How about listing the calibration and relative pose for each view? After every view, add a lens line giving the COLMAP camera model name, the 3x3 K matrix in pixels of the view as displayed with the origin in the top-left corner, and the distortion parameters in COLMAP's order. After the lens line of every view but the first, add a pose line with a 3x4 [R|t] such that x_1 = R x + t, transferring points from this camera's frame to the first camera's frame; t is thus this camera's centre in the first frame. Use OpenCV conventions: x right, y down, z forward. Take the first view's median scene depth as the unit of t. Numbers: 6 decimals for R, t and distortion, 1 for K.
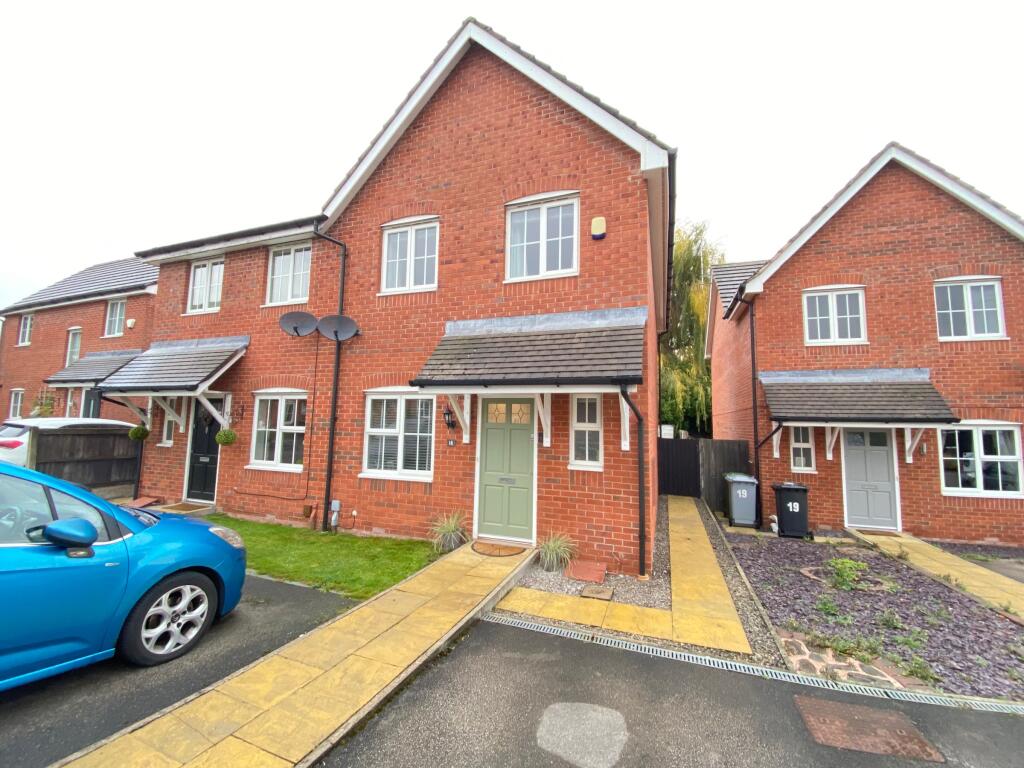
lens RADIAL K [[407.6, 0, 514.1], [0, 407.6, 382.4], [0, 0, 1]] dist [0.048800, -0.035963]
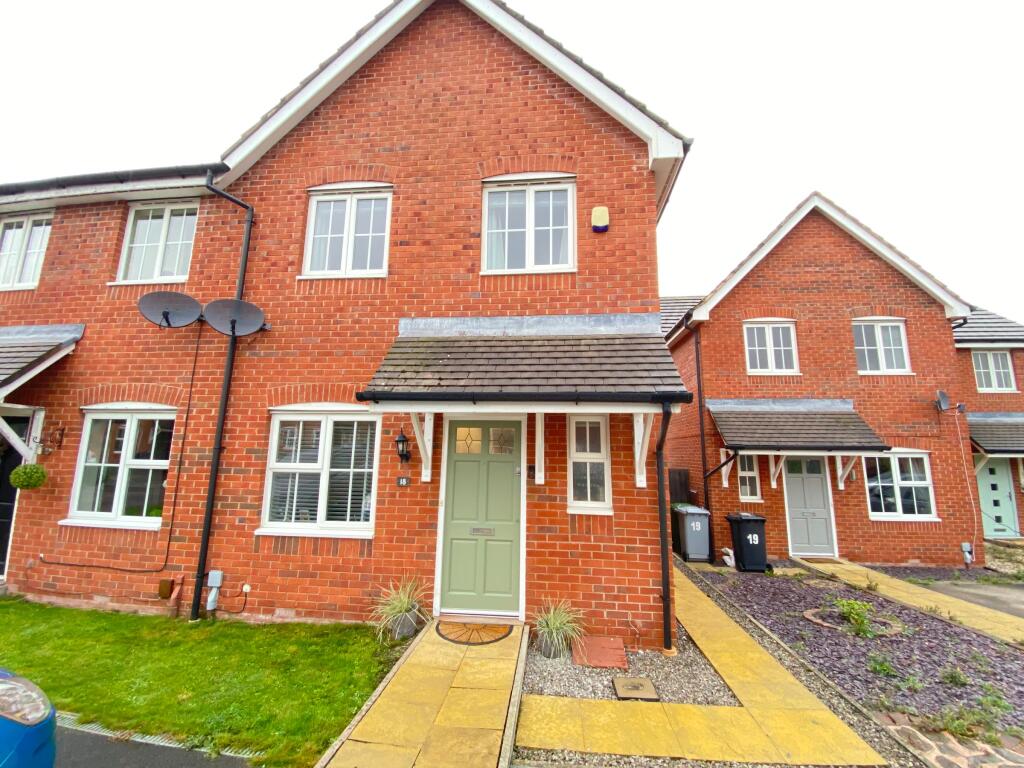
lens RADIAL K [[409.7, 0, 510.1], [0, 409.7, 382.9], [0, 0, 1]] dist [0.022599, -0.019675]
pose [[0.969831, 0.035506, 0.241181, -0.145950], [-0.018932, 0.997318, -0.070694, 0.019588], [-0.243044, 0.063995, 0.967902, 0.222383]]
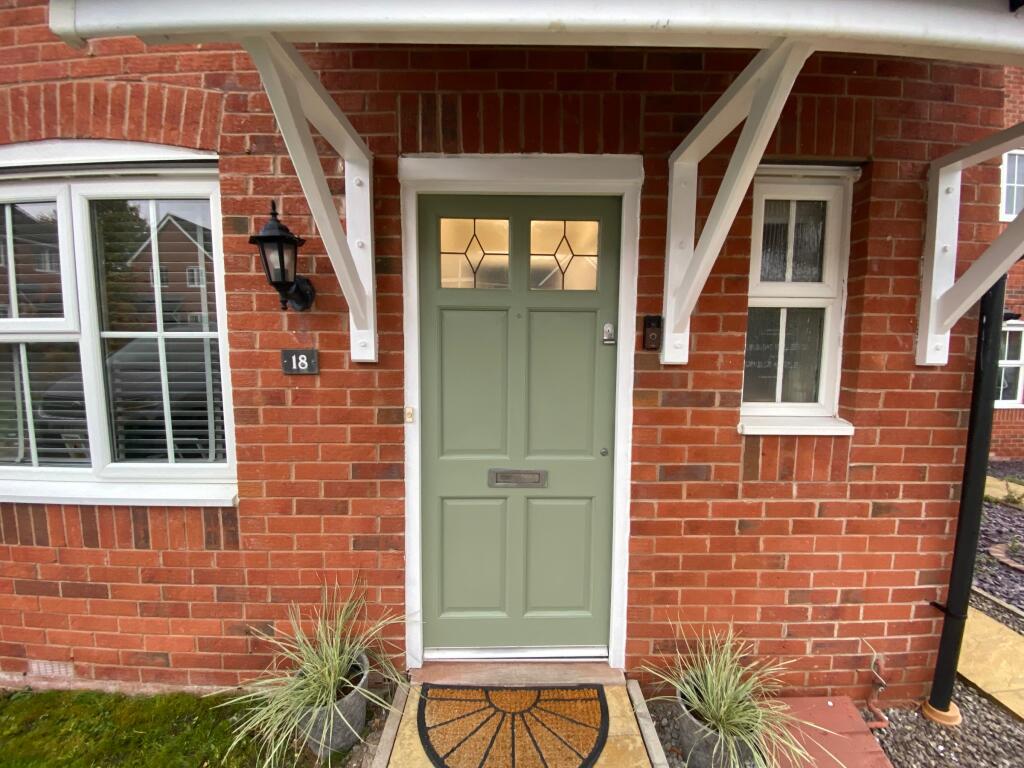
lens RADIAL K [[409.7, 0, 510.1], [0, 409.7, 382.9], [0, 0, 1]] dist [0.022599, -0.019675]
pose [[0.938226, -0.051288, 0.342202, -0.113459], [-0.019321, 0.979647, 0.199798, 0.100692], [-0.345484, -0.194067, 0.918139, 0.674286]]
